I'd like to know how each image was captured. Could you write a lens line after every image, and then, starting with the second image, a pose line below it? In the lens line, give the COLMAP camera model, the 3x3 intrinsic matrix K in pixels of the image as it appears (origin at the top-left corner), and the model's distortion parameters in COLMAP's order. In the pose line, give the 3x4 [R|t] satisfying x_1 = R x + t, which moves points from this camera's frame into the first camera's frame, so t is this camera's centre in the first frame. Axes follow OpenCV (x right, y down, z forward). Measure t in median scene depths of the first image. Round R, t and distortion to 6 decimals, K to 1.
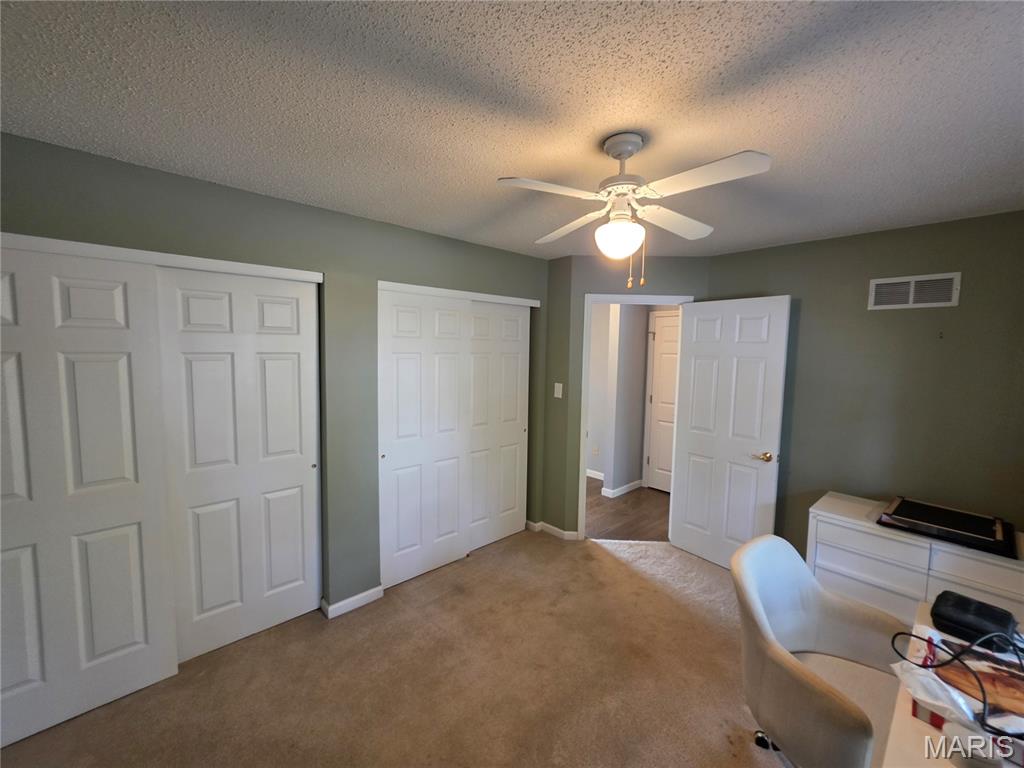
lens RADIAL K [[409.6, 0, 508.8], [0, 409.6, 386.1], [0, 0, 1]] dist [-0.004191, 0.000535]
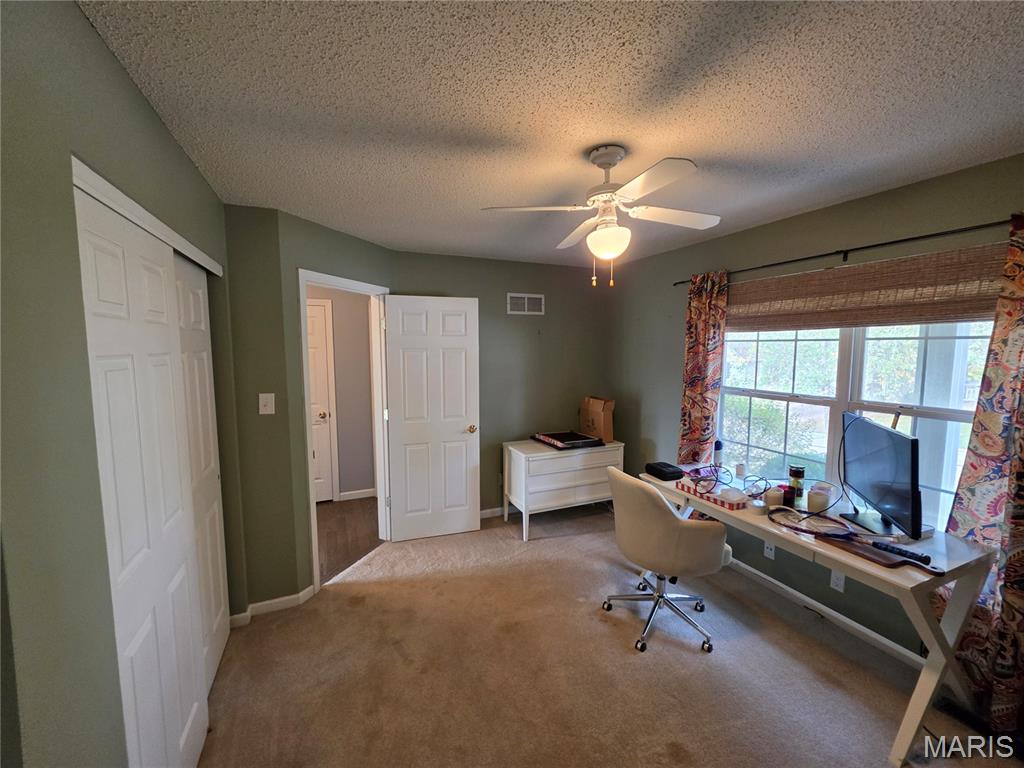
lens RADIAL K [[409.6, 0, 509.7], [0, 409.6, 387.7], [0, 0, 1]] dist [-0.004191, 0.000535]
pose [[0.328571, -0.115276, 0.937418, -0.472177], [0.092560, 0.991676, 0.089505, -0.049537], [-0.939933, 0.057358, 0.336506, 0.469510]]
